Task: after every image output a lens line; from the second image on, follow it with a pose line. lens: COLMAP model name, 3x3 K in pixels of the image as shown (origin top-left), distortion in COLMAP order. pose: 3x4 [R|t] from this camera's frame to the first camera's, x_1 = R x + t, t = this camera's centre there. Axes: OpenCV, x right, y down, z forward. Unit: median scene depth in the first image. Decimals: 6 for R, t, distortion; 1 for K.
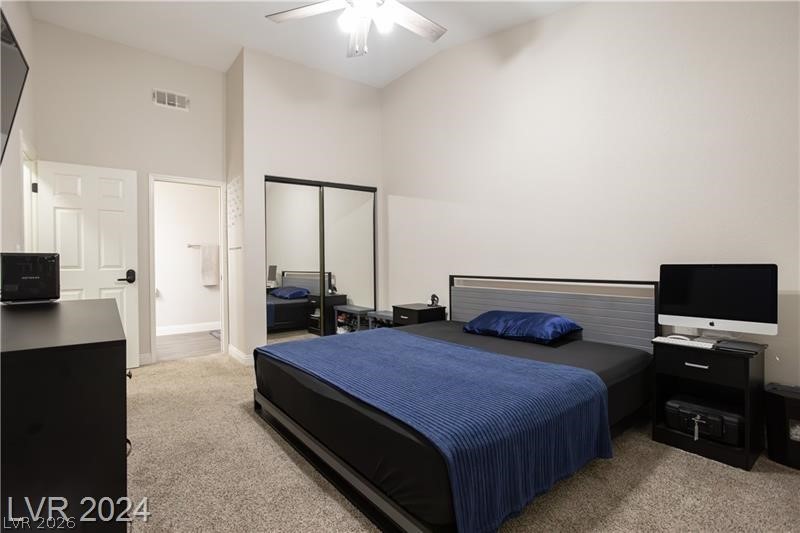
lens RADIAL K [[387.9, 0, 398.1], [0, 387.9, 265.7], [0, 0, 1]] dist [-0.042149, 0.026383]
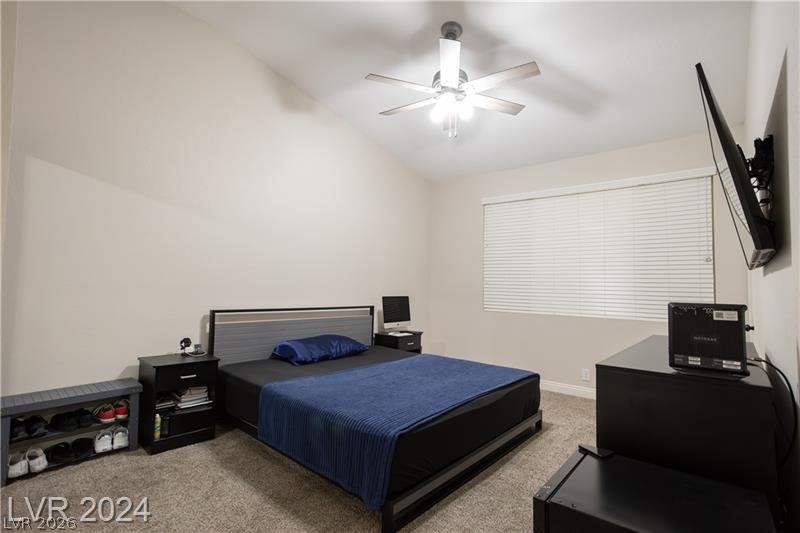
lens RADIAL K [[387.9, 0, 398.0], [0, 387.9, 267.2], [0, 0, 1]] dist [-0.042149, 0.026383]
pose [[-0.133652, 0.042411, 0.990120, -1.086517], [-0.020136, 0.998761, -0.045500, -0.056473], [-0.990824, -0.026018, -0.132632, 1.071656]]
